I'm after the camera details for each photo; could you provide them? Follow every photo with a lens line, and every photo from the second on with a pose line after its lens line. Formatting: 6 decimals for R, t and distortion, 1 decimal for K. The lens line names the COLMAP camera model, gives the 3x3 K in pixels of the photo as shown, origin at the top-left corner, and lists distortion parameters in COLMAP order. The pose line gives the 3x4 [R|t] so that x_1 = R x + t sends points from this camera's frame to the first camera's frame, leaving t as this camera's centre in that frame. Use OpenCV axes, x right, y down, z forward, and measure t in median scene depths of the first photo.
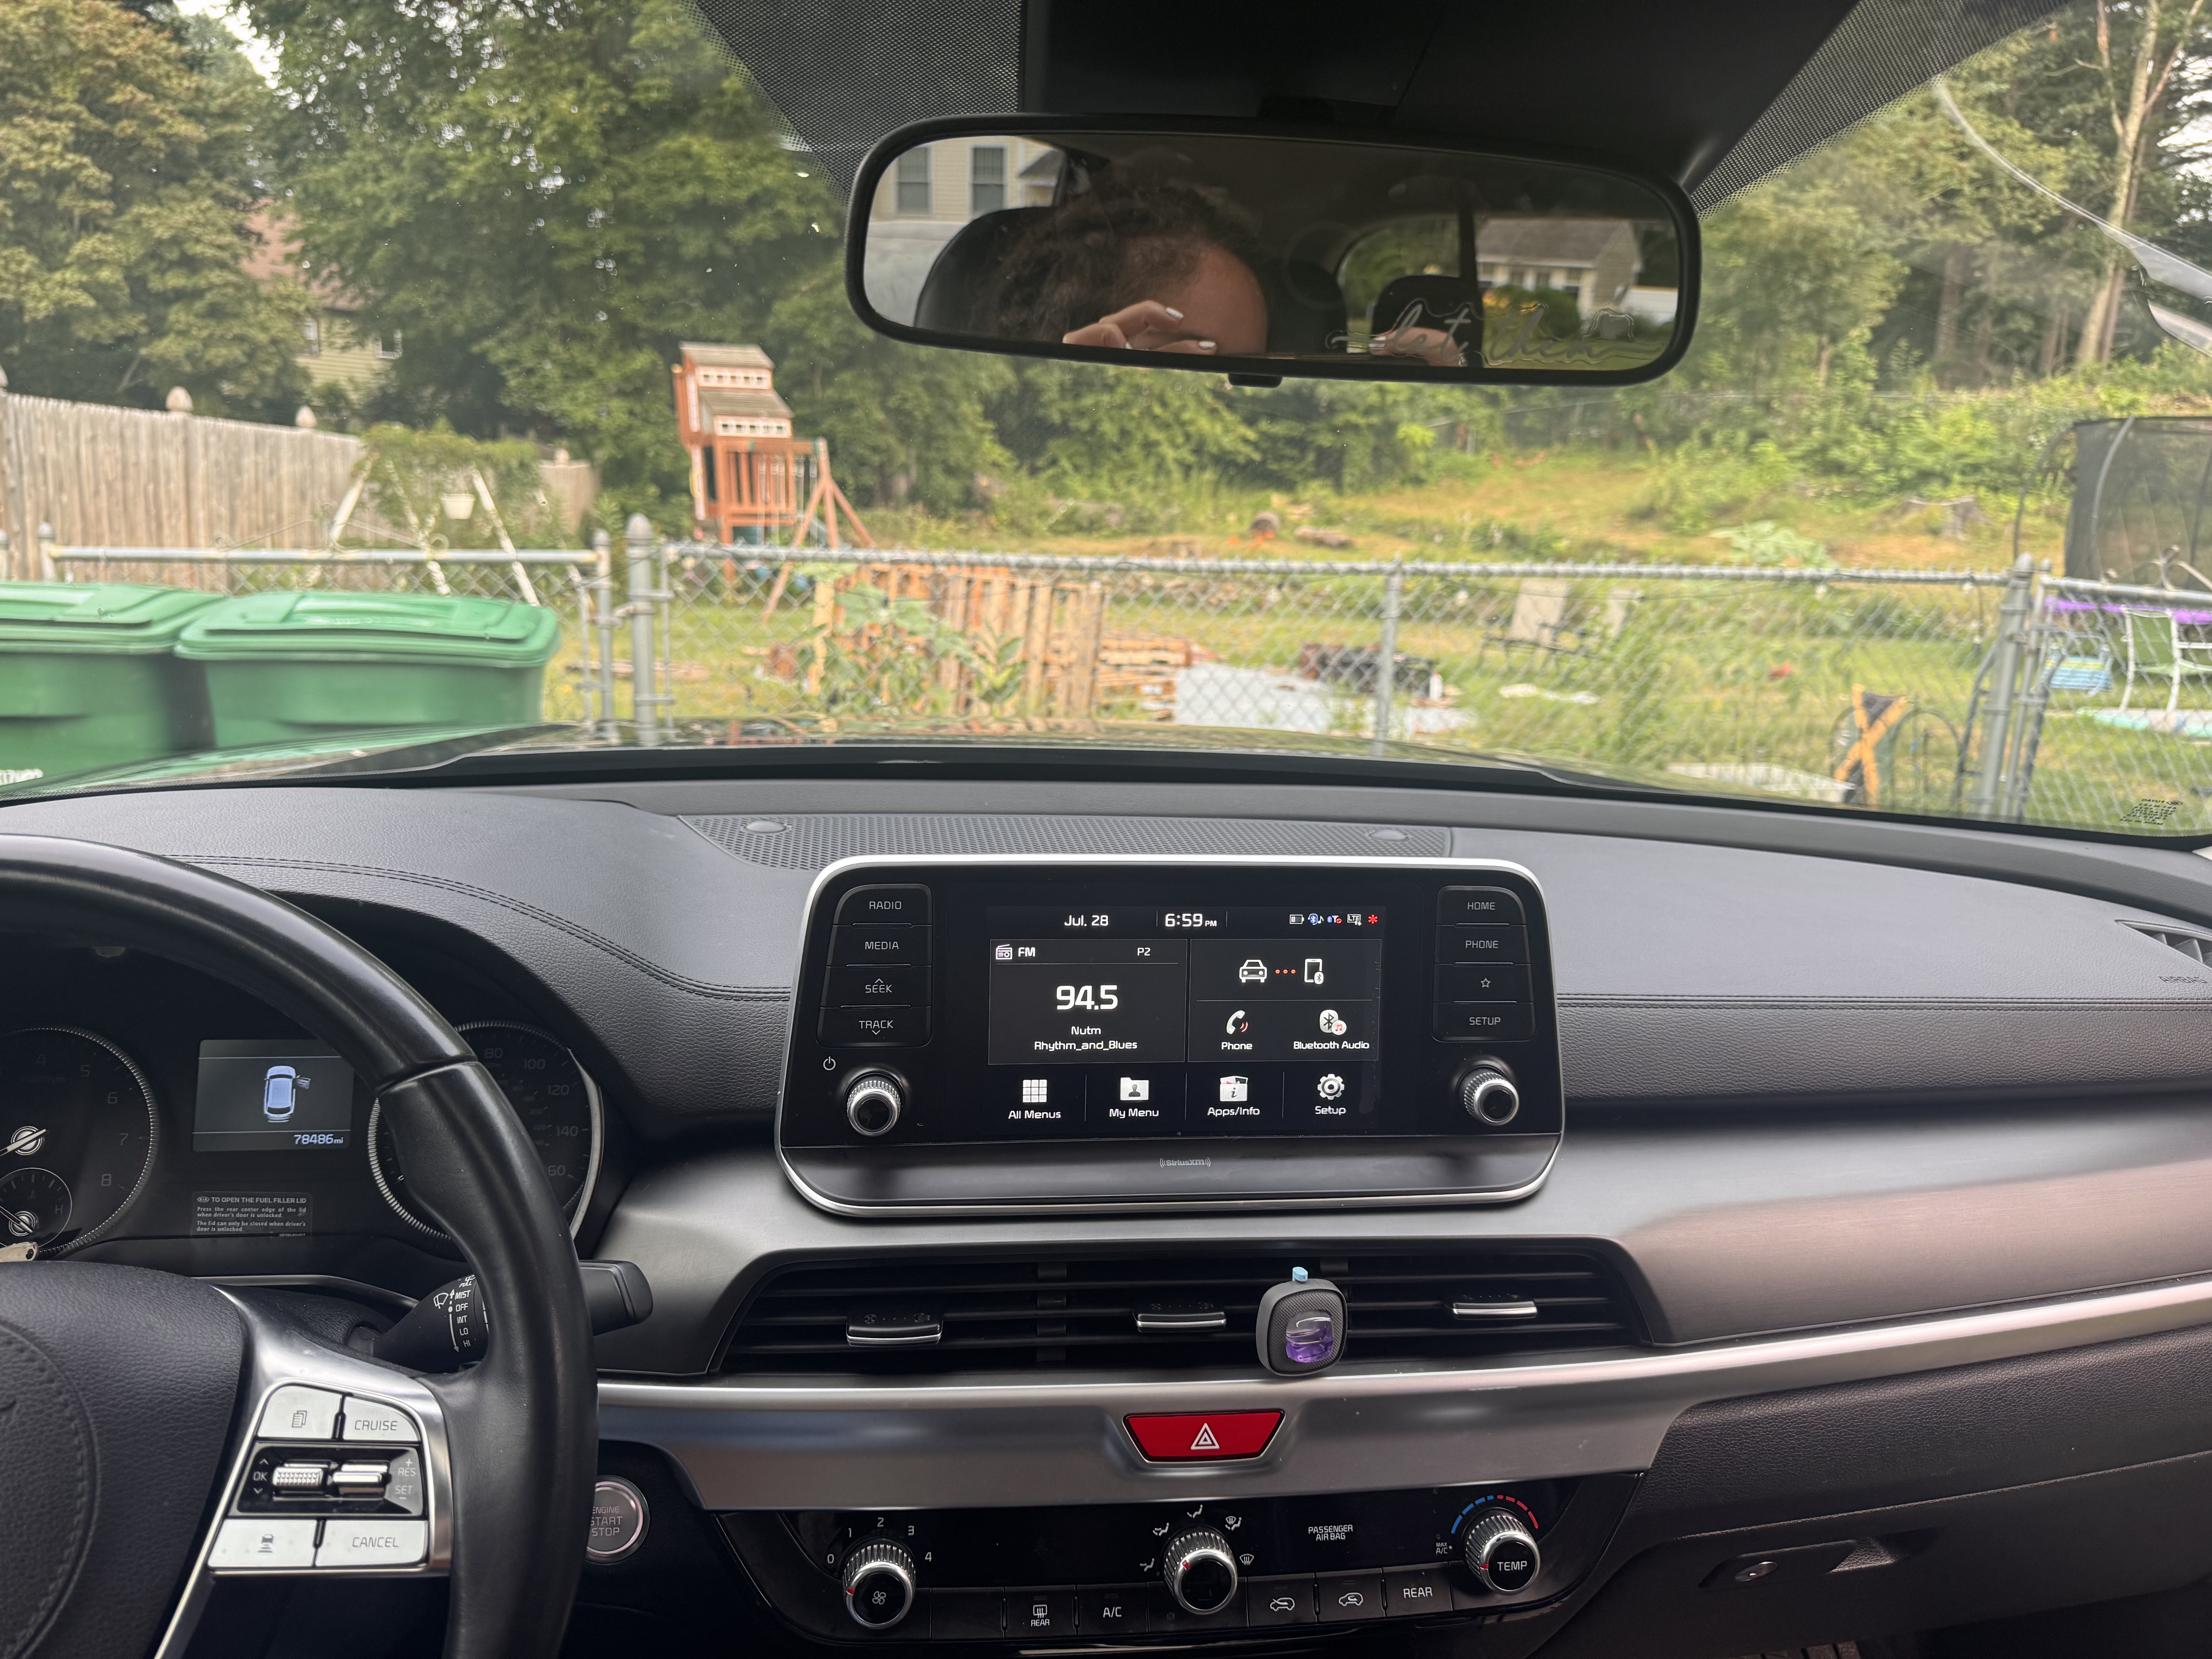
lens RADIAL K [[1556.1, 0, 1106.0], [0, 1556.1, 829.5], [0, 0, 1]] dist [0.249320, -0.321429]
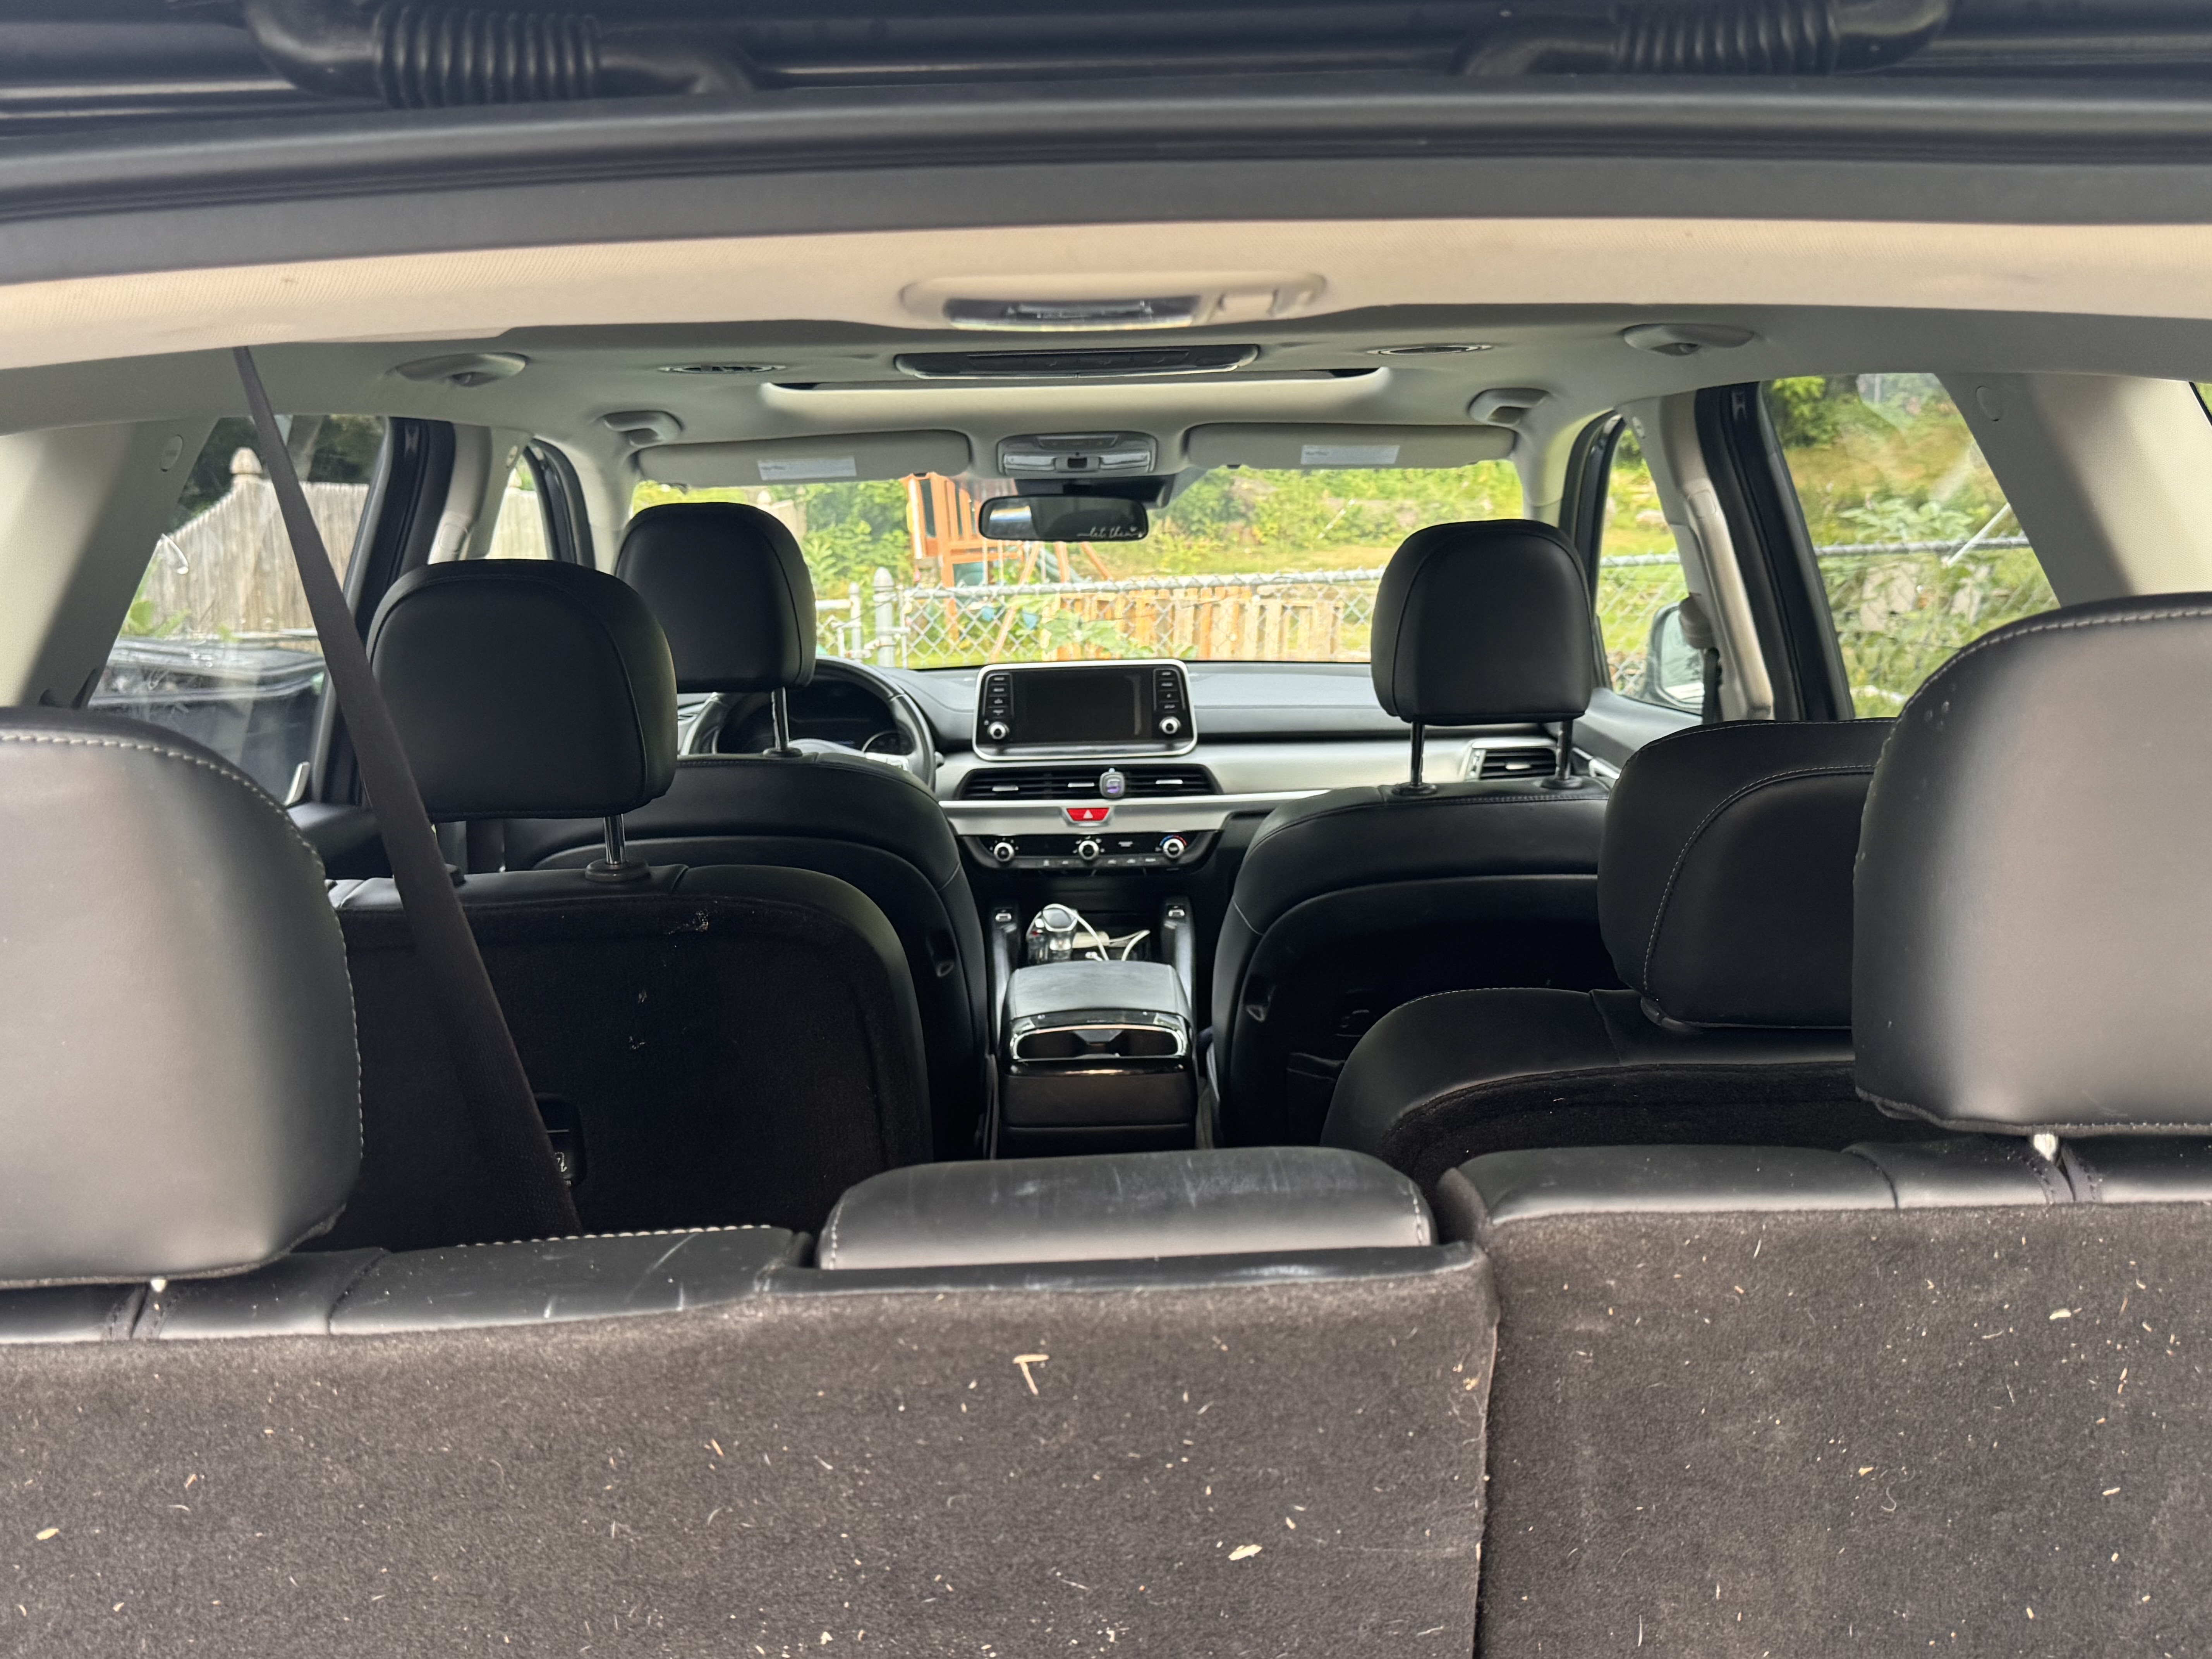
lens RADIAL K [[2581.3, 0, 1106.0], [0, 2581.3, 829.5], [0, 0, 1]] dist [0.413249, -0.006455]
pose [[0.983875, -0.046339, -0.172749, 0.206038], [0.033442, 0.996483, -0.076834, 0.157681], [0.175701, 0.069818, 0.981965, -0.887926]]
